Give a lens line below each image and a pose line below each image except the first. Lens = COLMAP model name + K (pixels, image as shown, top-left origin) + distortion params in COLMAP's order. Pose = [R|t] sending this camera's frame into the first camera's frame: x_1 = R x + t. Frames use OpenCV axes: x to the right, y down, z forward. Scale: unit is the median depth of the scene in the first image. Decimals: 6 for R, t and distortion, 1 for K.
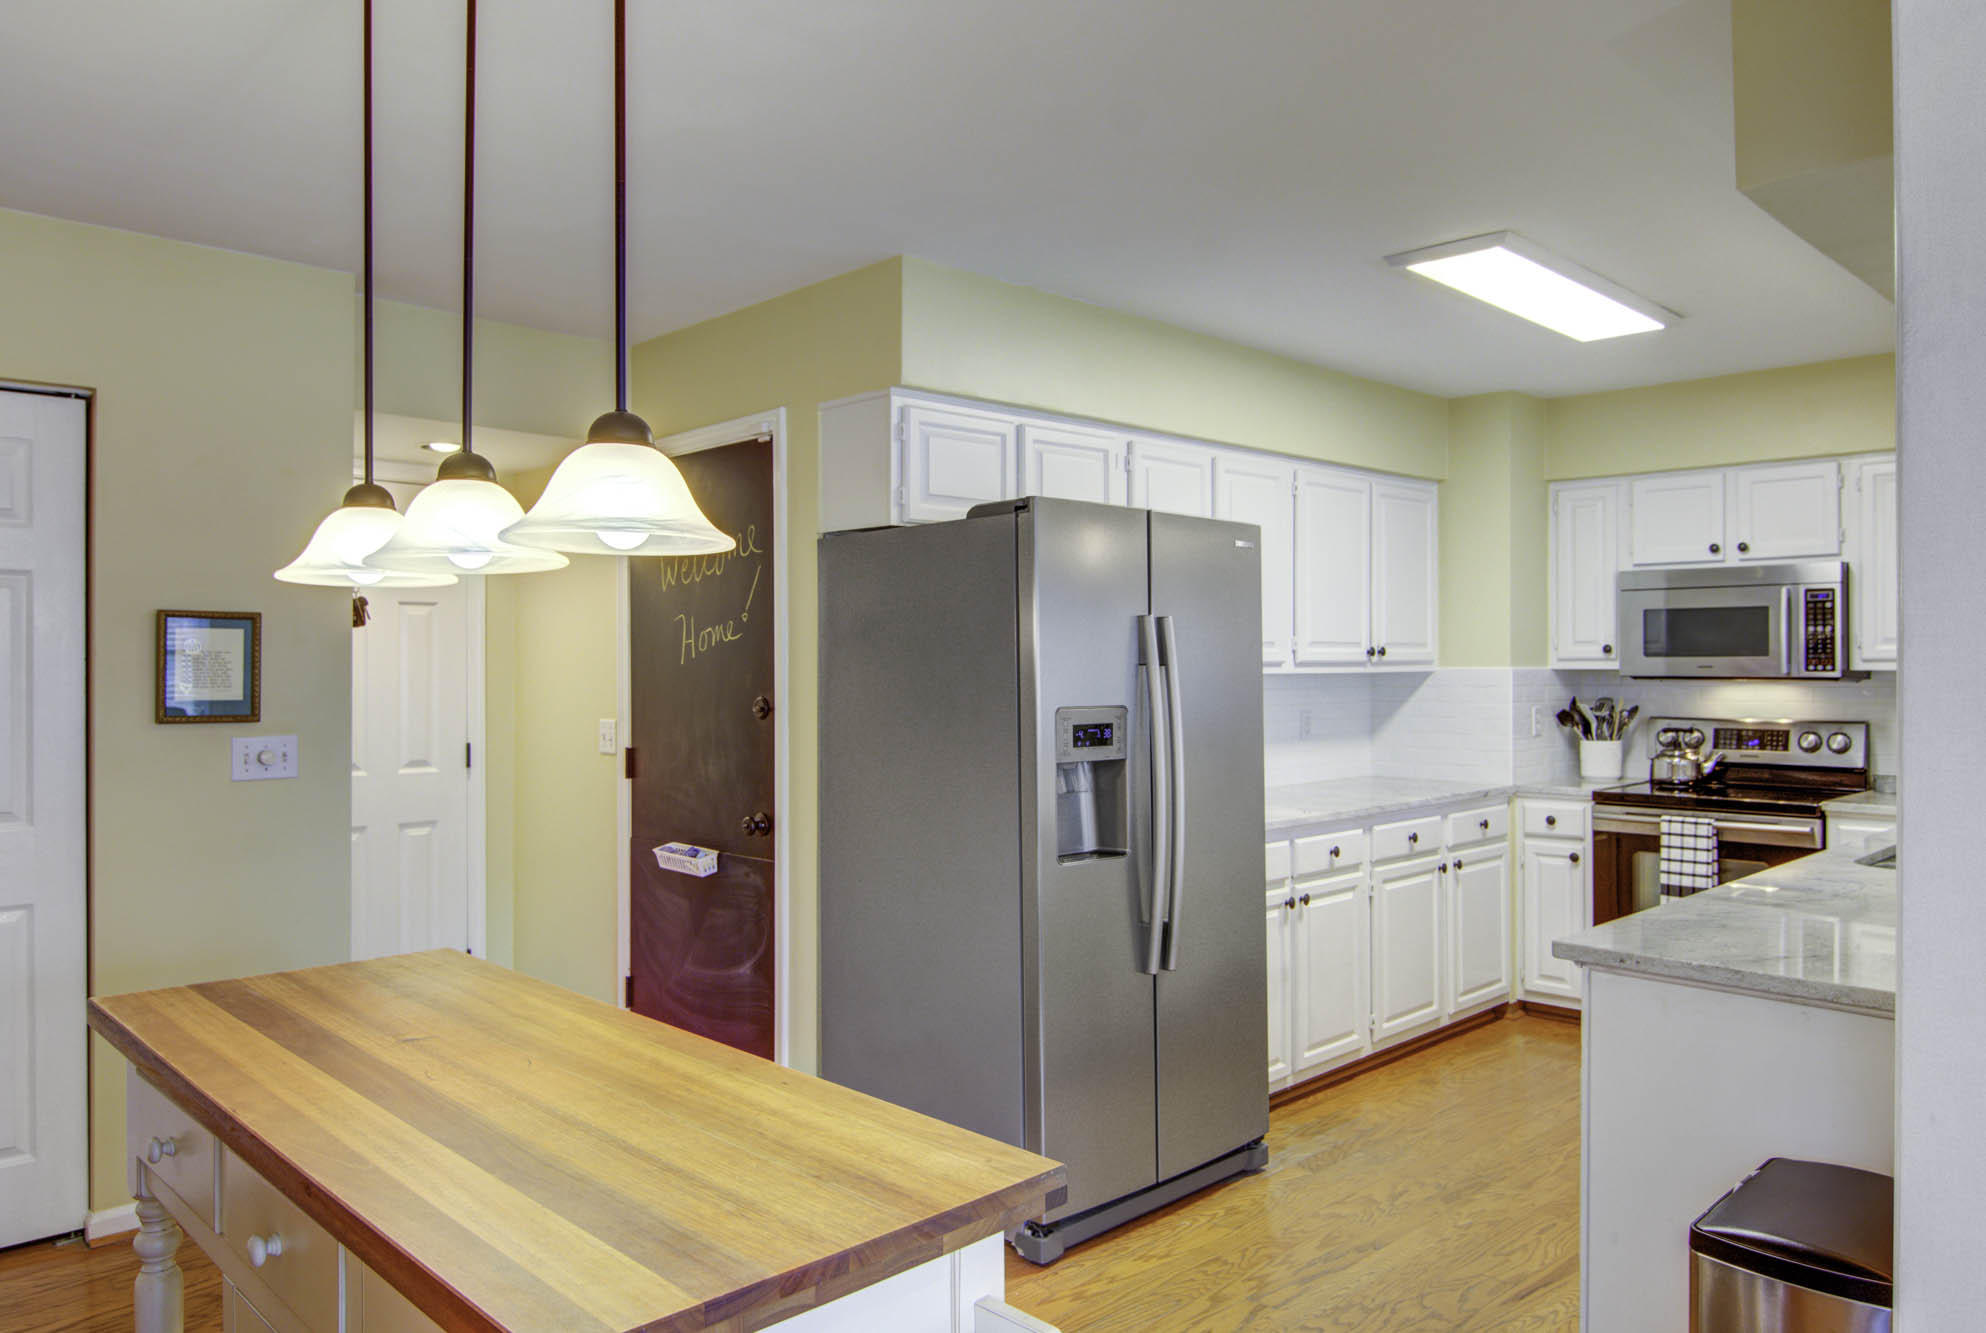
lens RADIAL K [[1371.5, 0, 993.0], [0, 1371.5, 666.5], [0, 0, 1]] dist [-0.005959, -0.001461]
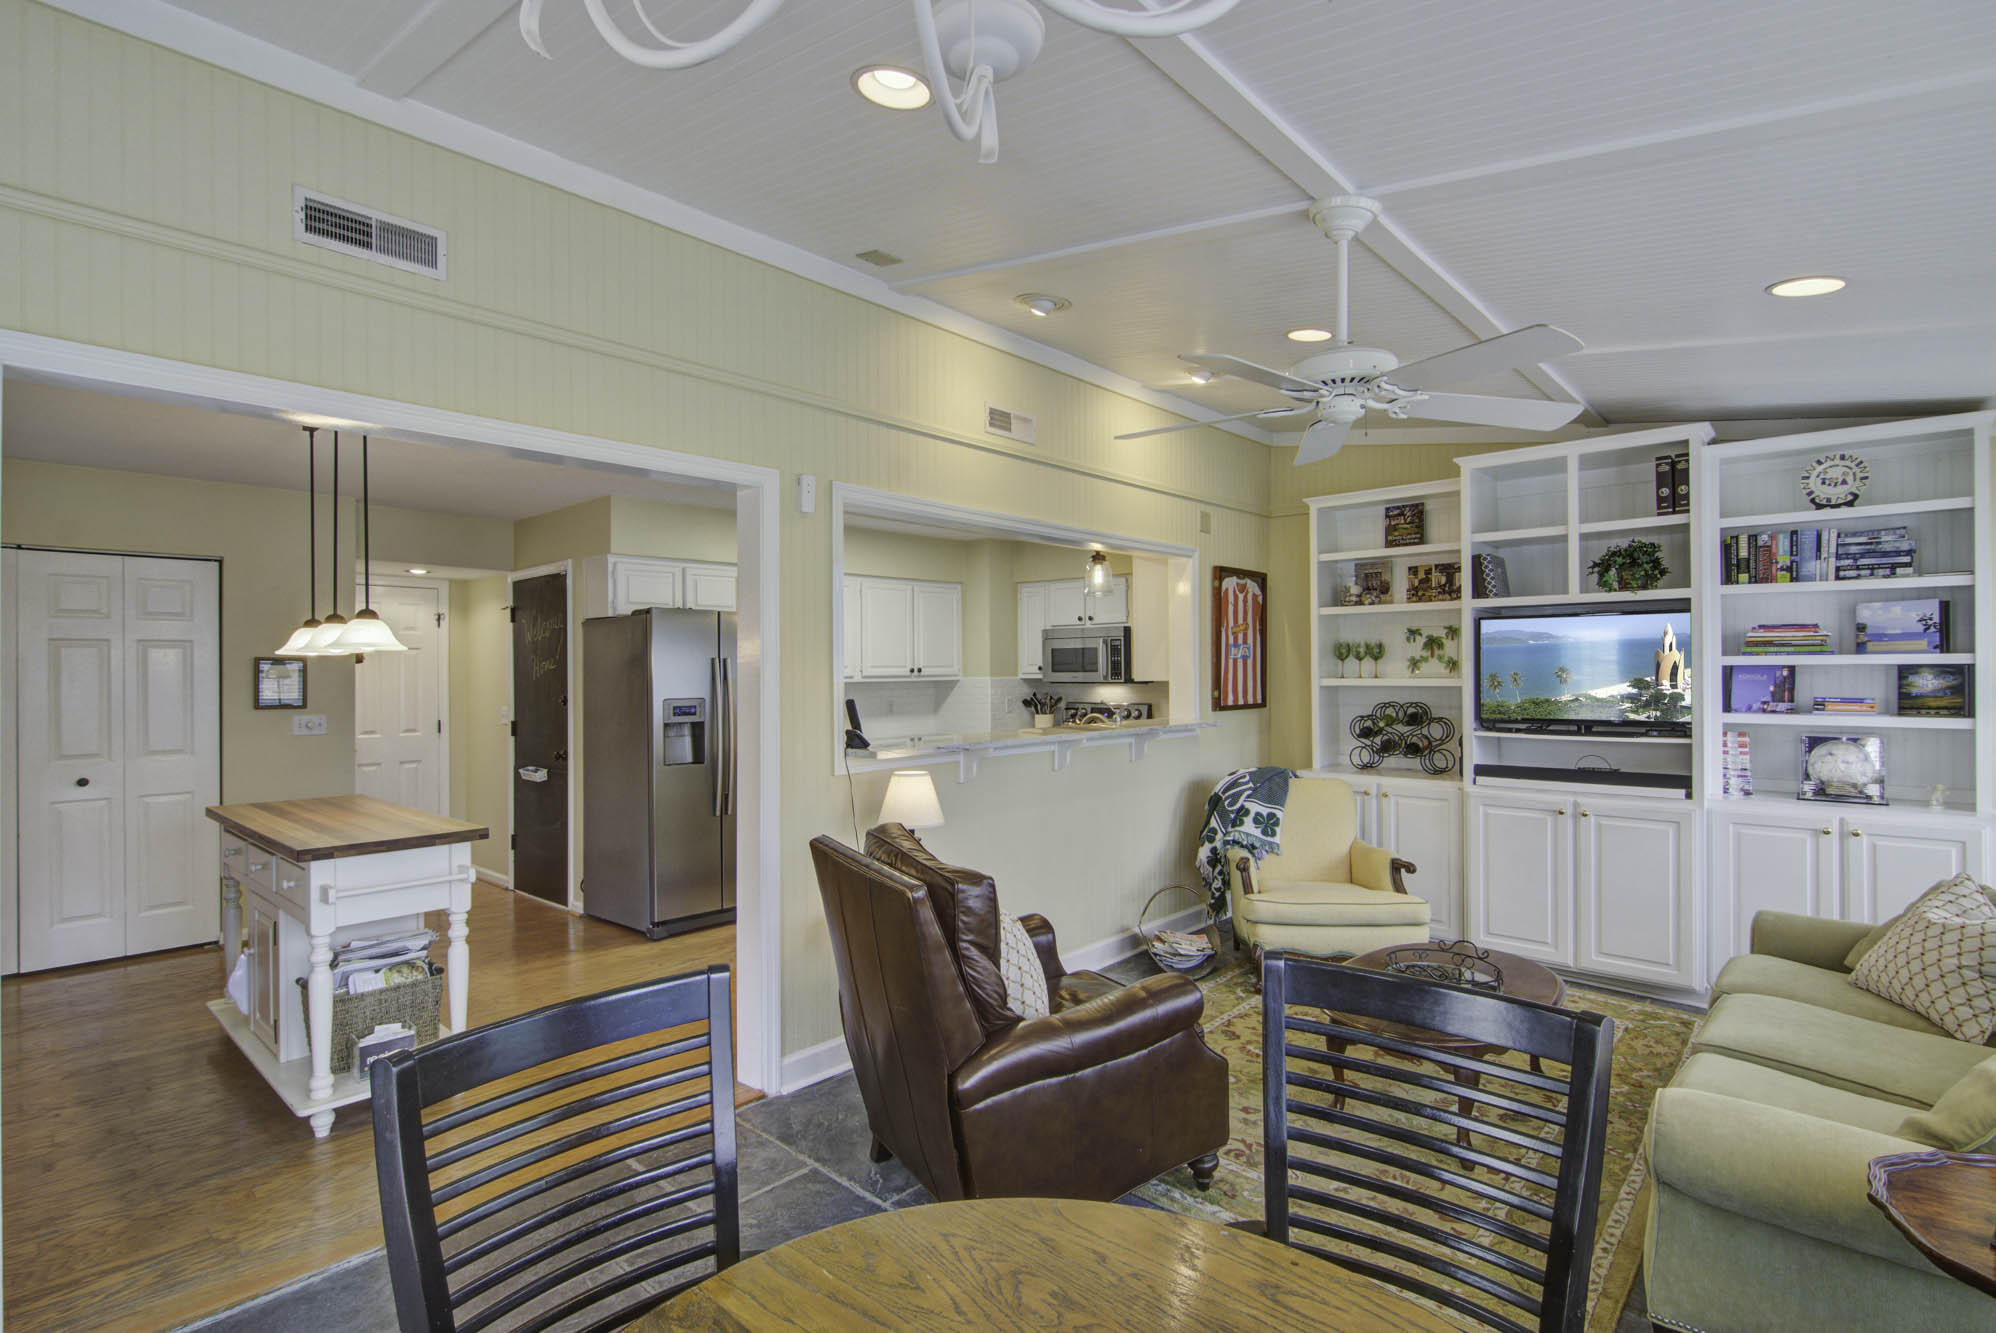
lens RADIAL K [[953.4, 0, 998.0], [0, 953.4, 666.5], [0, 0, 1]] dist [0.000042, -0.000396]
pose [[0.997421, -0.004893, 0.071608, 0.394023], [0.005500, 0.999951, -0.008269, -0.005948], [-0.071564, 0.008641, 0.997399, -0.511985]]
